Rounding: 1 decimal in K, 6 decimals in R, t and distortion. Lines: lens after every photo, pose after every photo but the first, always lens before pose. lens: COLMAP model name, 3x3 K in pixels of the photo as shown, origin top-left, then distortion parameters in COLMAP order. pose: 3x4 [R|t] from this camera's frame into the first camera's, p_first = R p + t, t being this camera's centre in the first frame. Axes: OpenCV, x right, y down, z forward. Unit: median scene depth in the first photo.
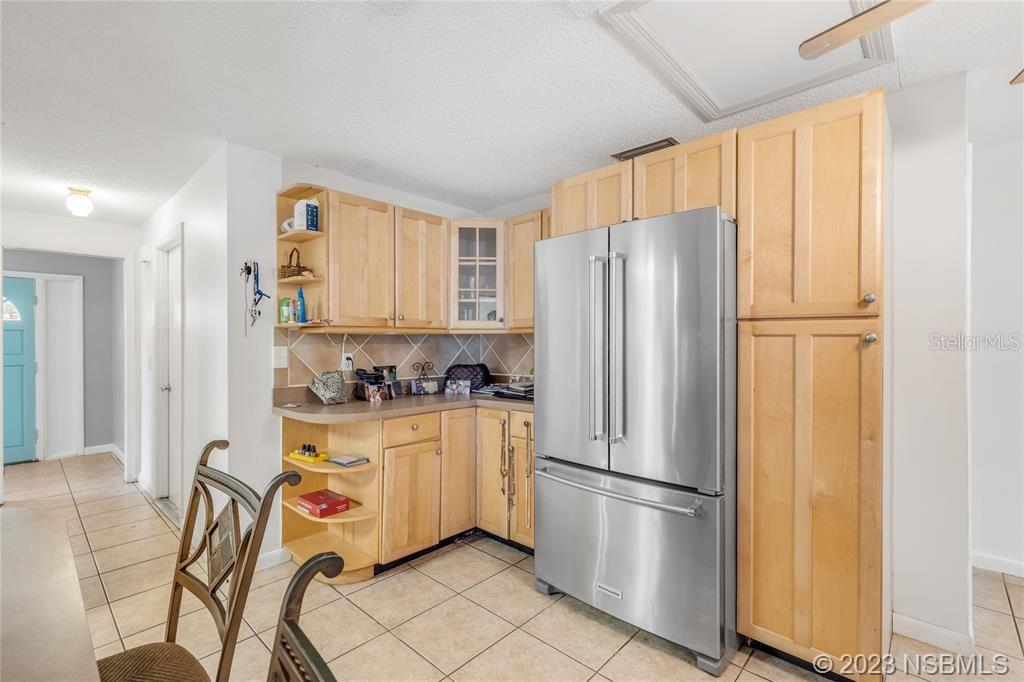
lens RADIAL K [[455.1, 0, 503.3], [0, 455.1, 340.6], [0, 0, 1]] dist [0.004313, 0.000146]
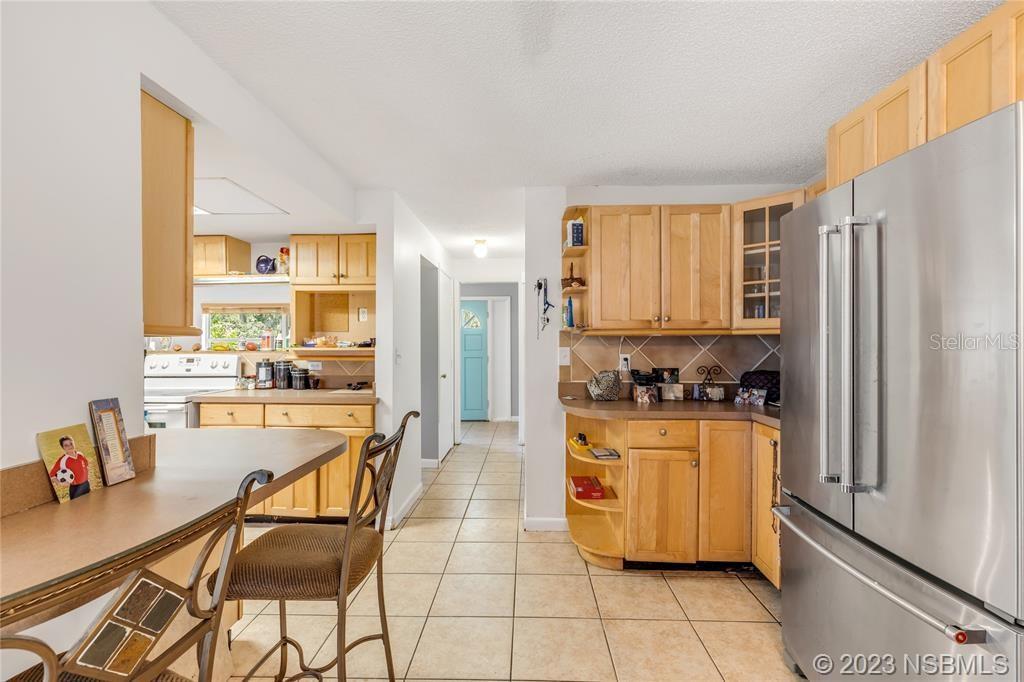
lens RADIAL K [[455.1, 0, 507.7], [0, 455.1, 340.6], [0, 0, 1]] dist [0.004313, 0.000146]
pose [[0.663944, -0.001285, -0.747781, 0.292073], [0.001492, 0.999999, -0.000394, -0.004433], [0.747781, -0.000855, 0.663945, 0.104145]]
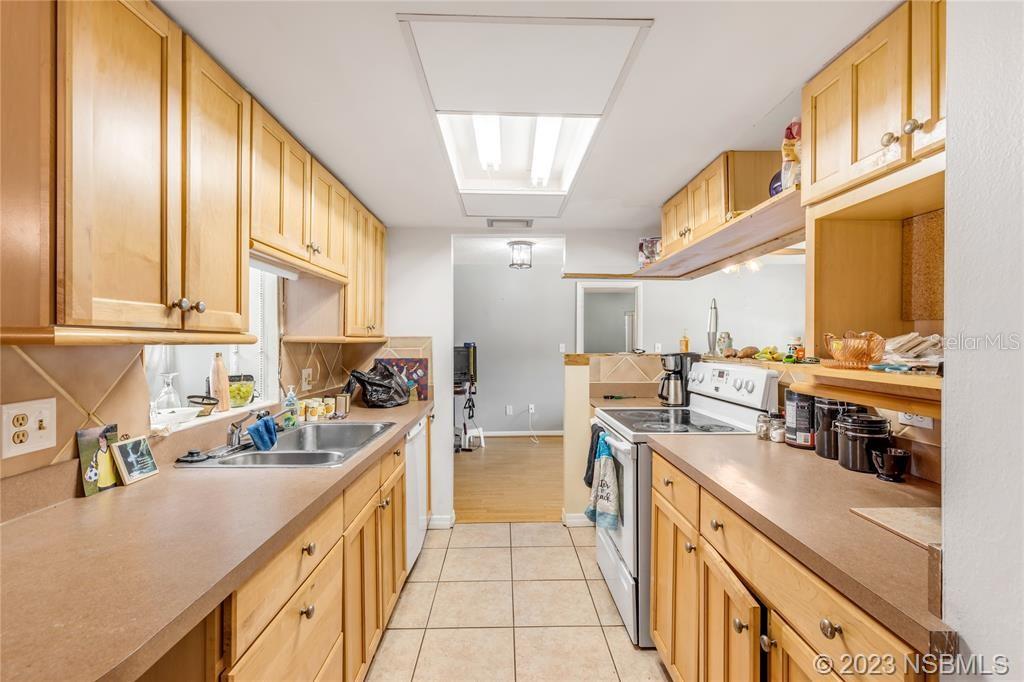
lens RADIAL K [[455.1, 0, 514.7], [0, 455.1, 339.8], [0, 0, 1]] dist [0.004313, 0.000146]
pose [[-0.711456, -0.000528, -0.702731, -0.461625], [-0.000643, 1.000000, -0.000100, -0.011322], [0.702730, 0.000381, -0.711456, 0.634726]]
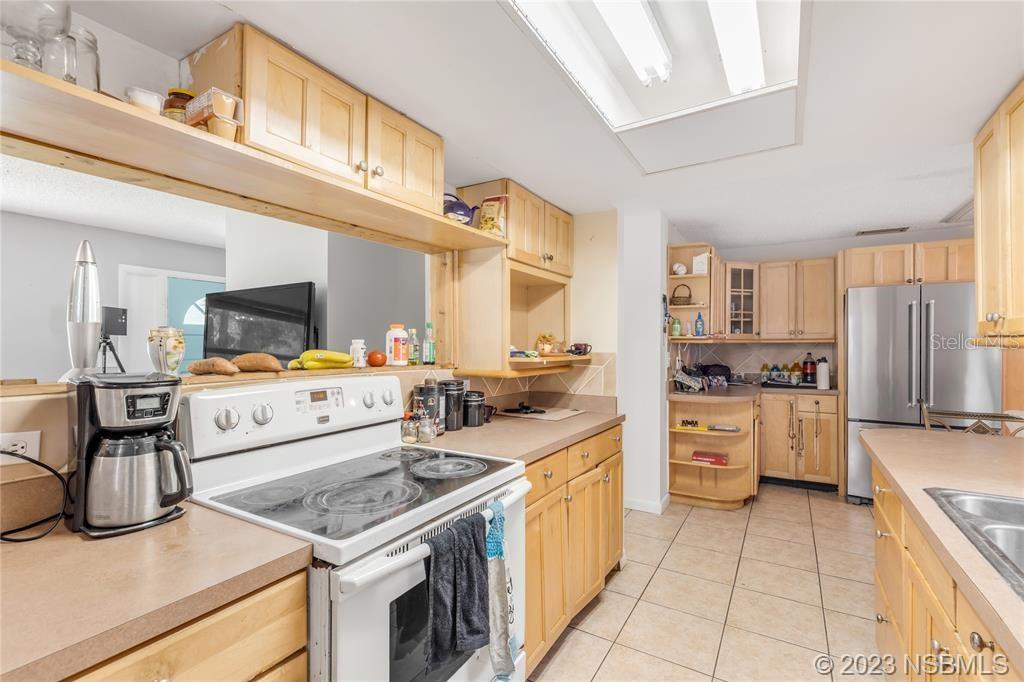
lens RADIAL K [[455.1, 0, 511.6], [0, 455.1, 341.3], [0, 0, 1]] dist [0.004313, 0.000146]
pose [[0.979184, 0.005737, 0.202892, -1.222271], [-0.005027, 0.999979, -0.004010, -0.012532], [-0.202910, 0.002907, 0.979193, -0.294300]]
